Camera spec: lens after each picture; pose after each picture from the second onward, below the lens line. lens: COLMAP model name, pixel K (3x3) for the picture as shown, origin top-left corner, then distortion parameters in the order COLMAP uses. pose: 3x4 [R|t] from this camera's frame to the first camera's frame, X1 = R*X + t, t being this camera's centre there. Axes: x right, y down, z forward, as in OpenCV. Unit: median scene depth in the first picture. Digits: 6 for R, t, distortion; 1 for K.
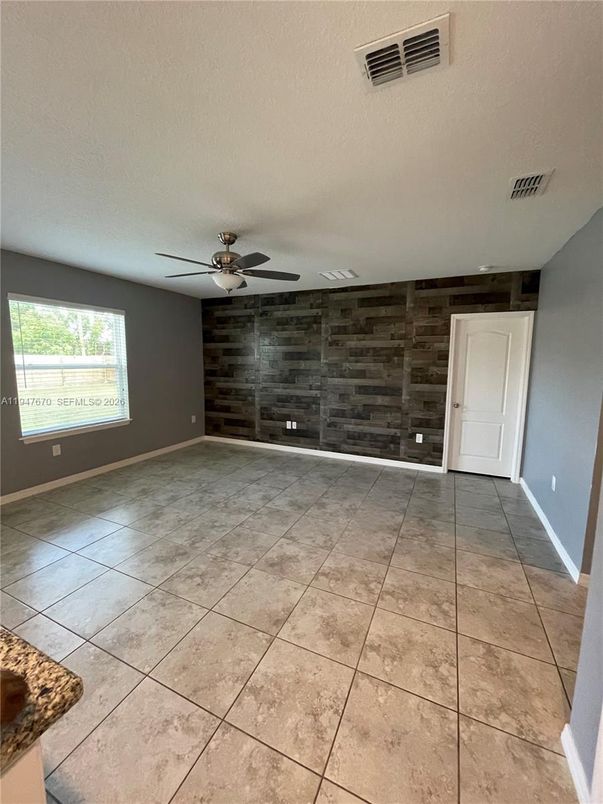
lens RADIAL K [[324.4, 0, 302.8], [0, 324.4, 394.5], [0, 0, 1]] dist [-0.004489, -0.000180]
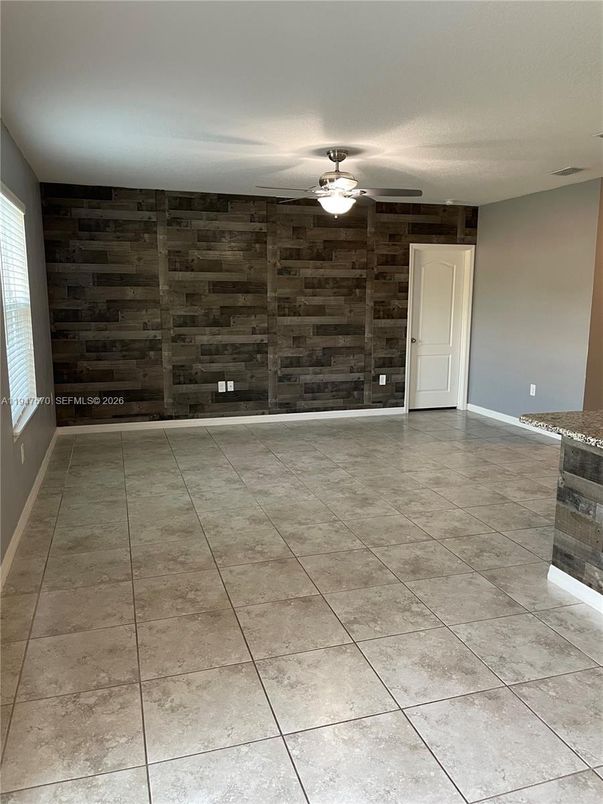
lens RADIAL K [[608.9, 0, 306.3], [0, 608.9, 387.6], [0, 0, 1]] dist [0.081383, -0.087926]
pose [[0.740490, -0.107839, 0.663359, -1.209375], [0.073788, 0.994121, 0.079242, 0.008379], [-0.668004, -0.009730, 0.744094, -0.158778]]
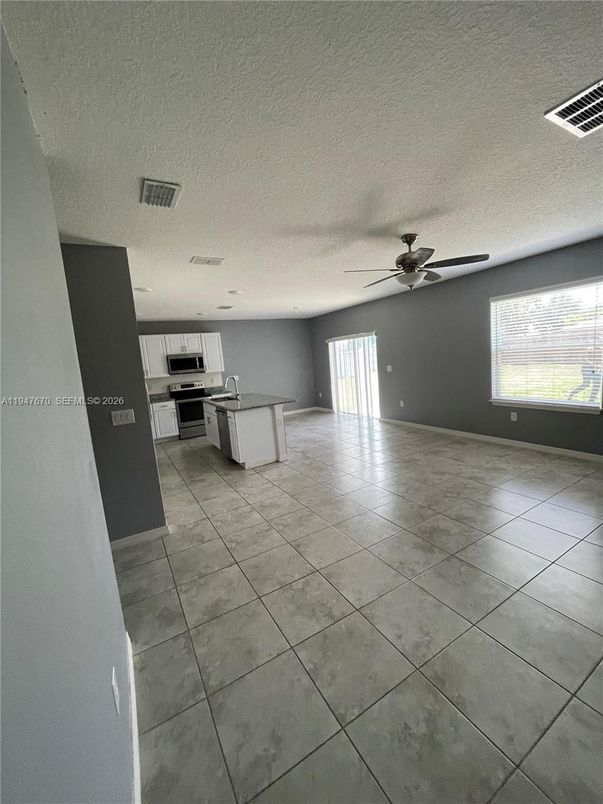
lens RADIAL K [[324.4, 0, 302.3], [0, 324.4, 397.9], [0, 0, 1]] dist [-0.004489, -0.000180]
pose [[-0.576116, 0.141930, -0.804951, 0.752479], [-0.010230, 0.983480, 0.180730, -0.123467], [0.817304, 0.112356, -0.565147, 1.130939]]
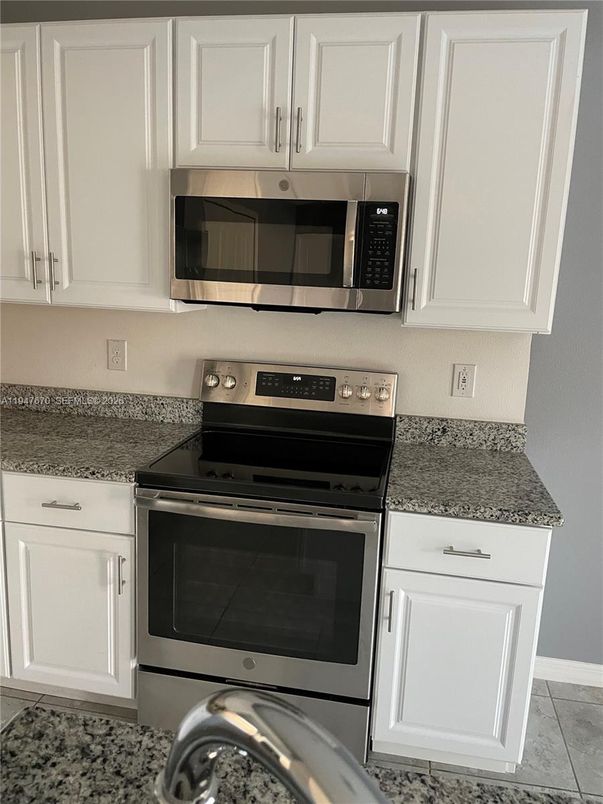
lens RADIAL K [[608.9, 0, 313.4], [0, 608.9, 391.9], [0, 0, 1]] dist [0.081383, -0.087926]
pose [[-0.966196, -0.002591, -0.257794, -0.402388], [-0.079853, 0.953782, 0.289697, 0.010272], [0.245129, 0.300490, -0.921747, -0.106443]]
